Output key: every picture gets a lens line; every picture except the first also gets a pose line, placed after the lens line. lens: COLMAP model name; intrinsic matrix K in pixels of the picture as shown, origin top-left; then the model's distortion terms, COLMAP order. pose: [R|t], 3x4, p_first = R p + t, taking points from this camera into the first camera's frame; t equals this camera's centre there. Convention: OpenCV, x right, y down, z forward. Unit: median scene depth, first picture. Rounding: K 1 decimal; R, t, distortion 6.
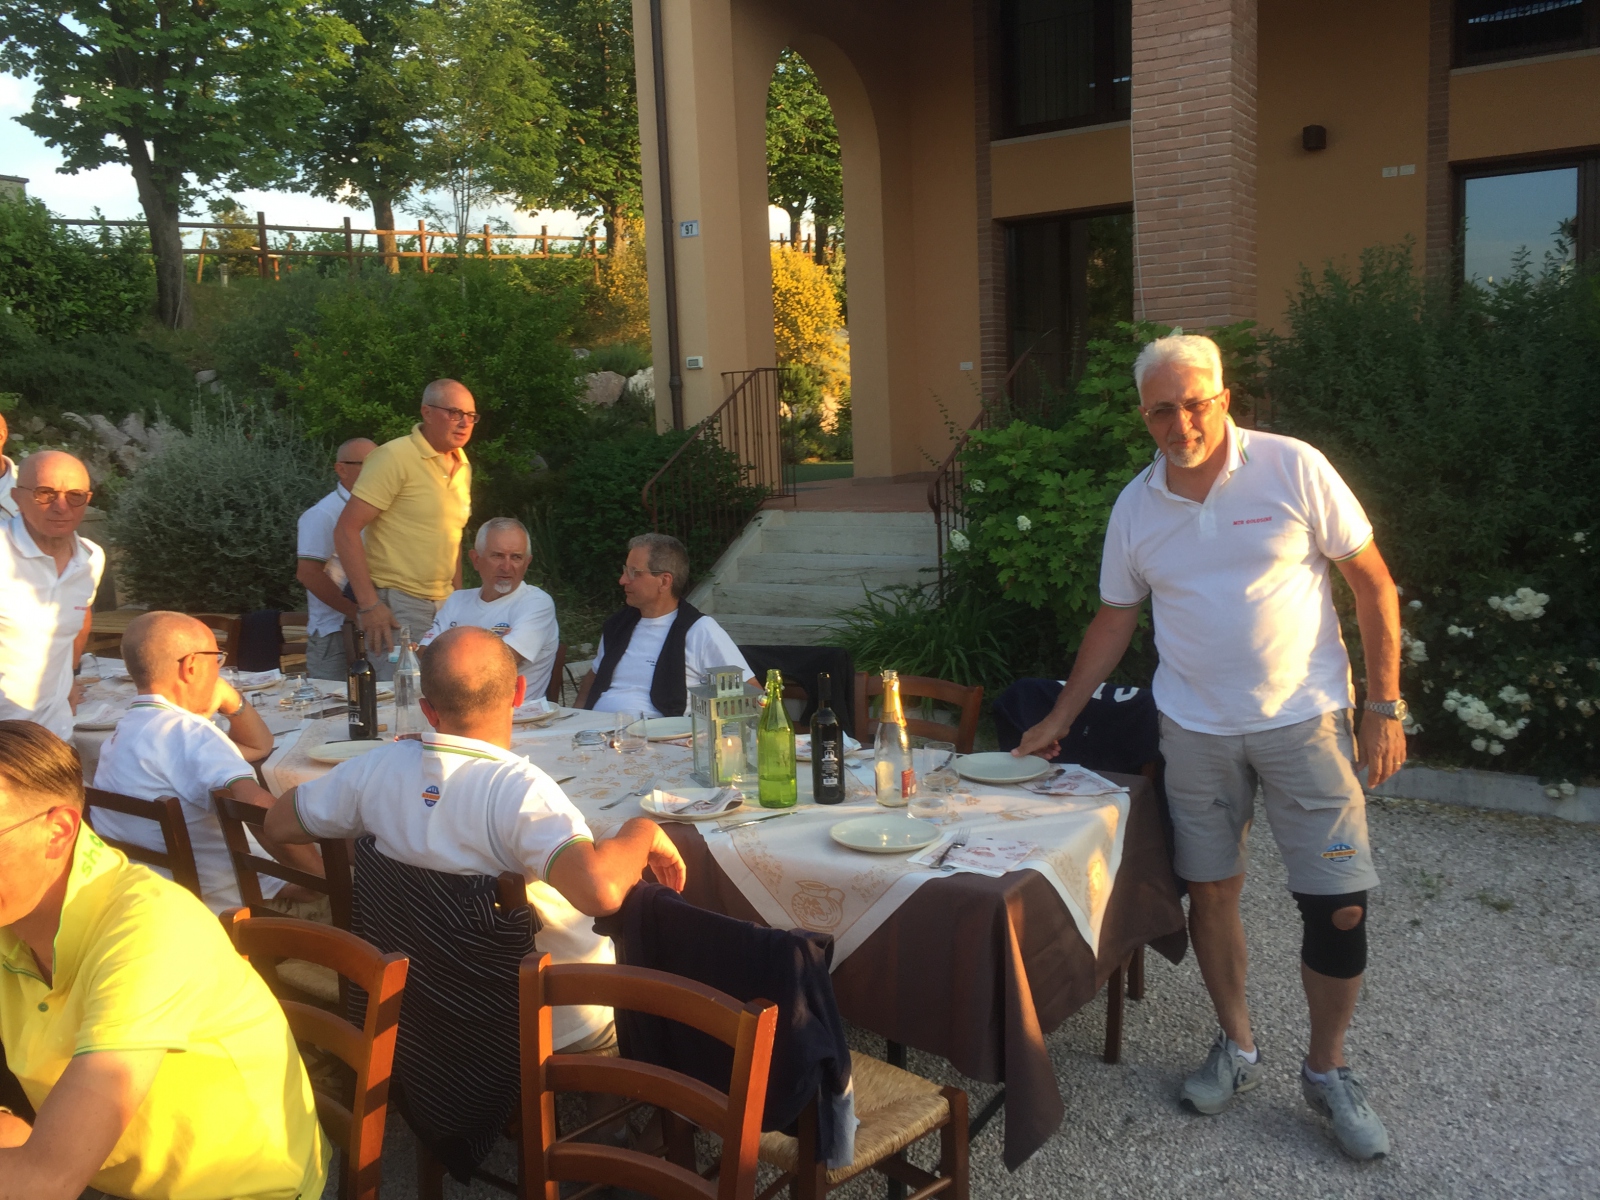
lens RADIAL K [[1381.2, 0, 815.3], [0, 1381.2, 602.6], [0, 0, 1]] dist [0.082814, -0.101379]
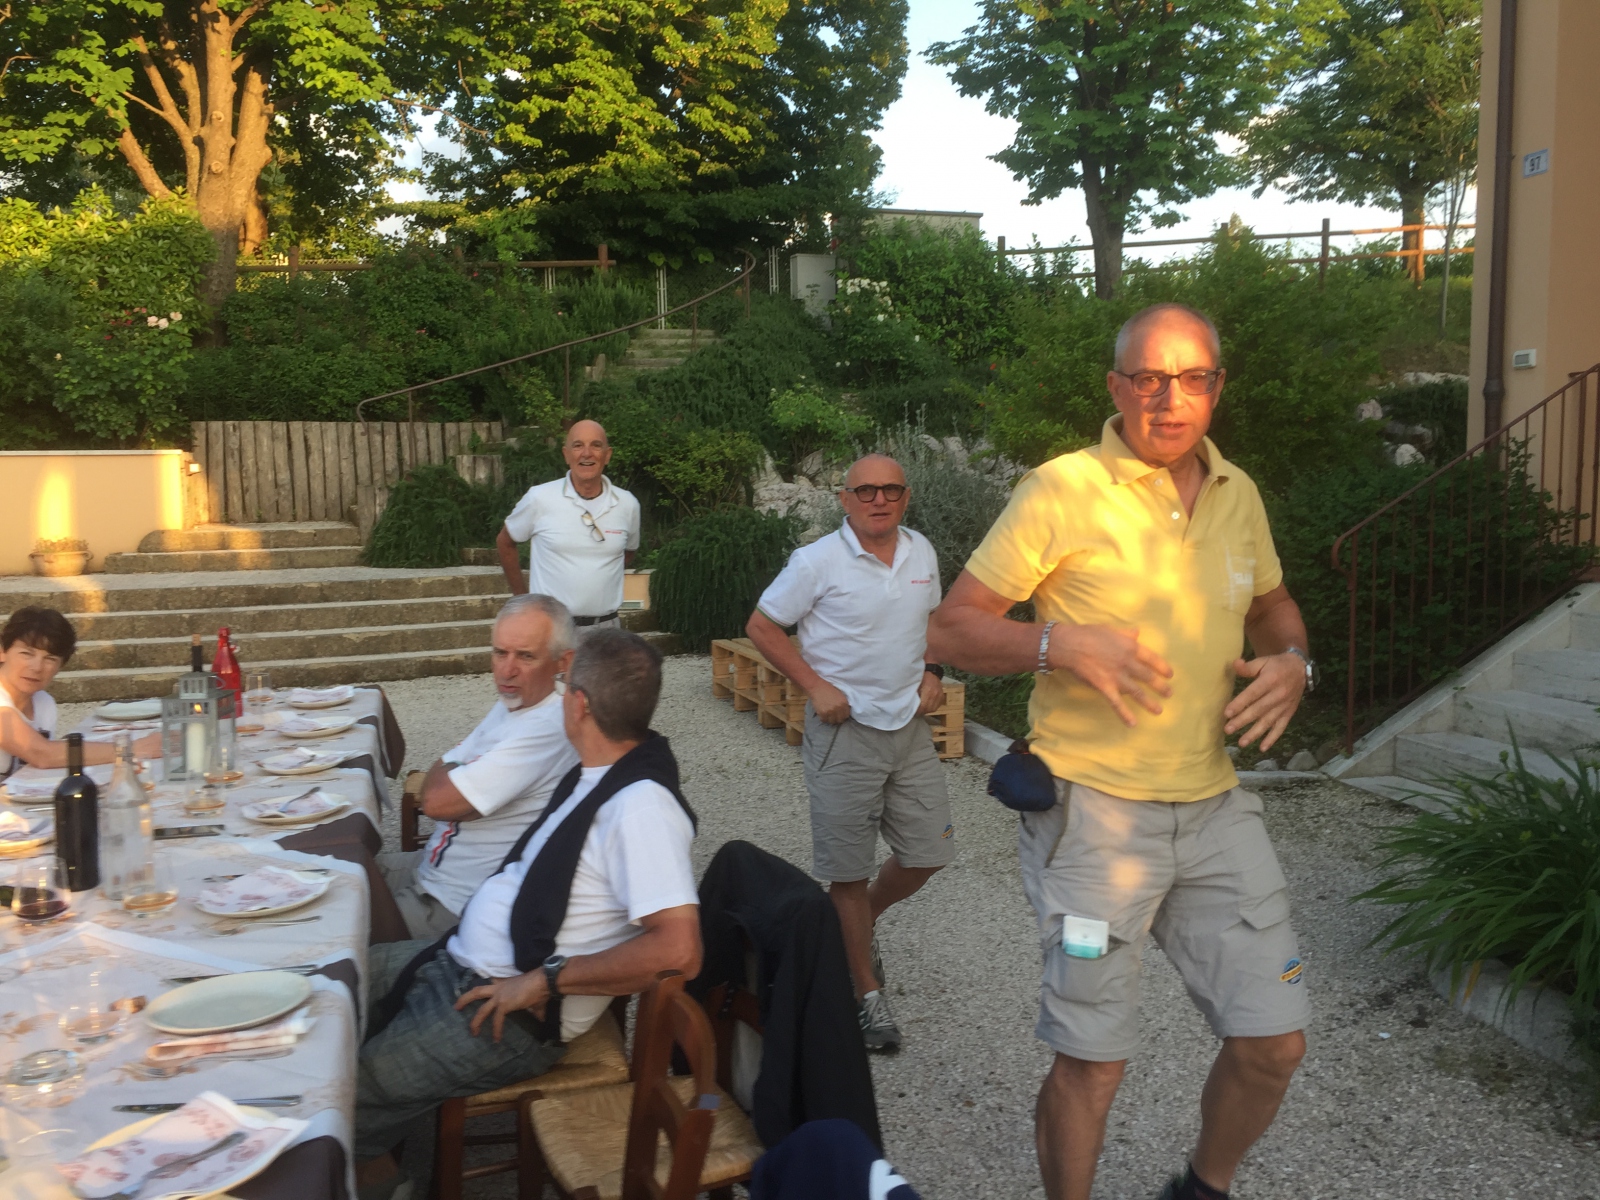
lens RADIAL K [[1381.2, 0, 803.1], [0, 1381.2, 610.3], [0, 0, 1]] dist [0.082814, -0.101379]
pose [[0.713437, 0.093708, -0.694426, 0.089465], [-0.101884, 0.994359, 0.029508, -0.020723], [0.693273, 0.049699, 0.718959, 0.158510]]
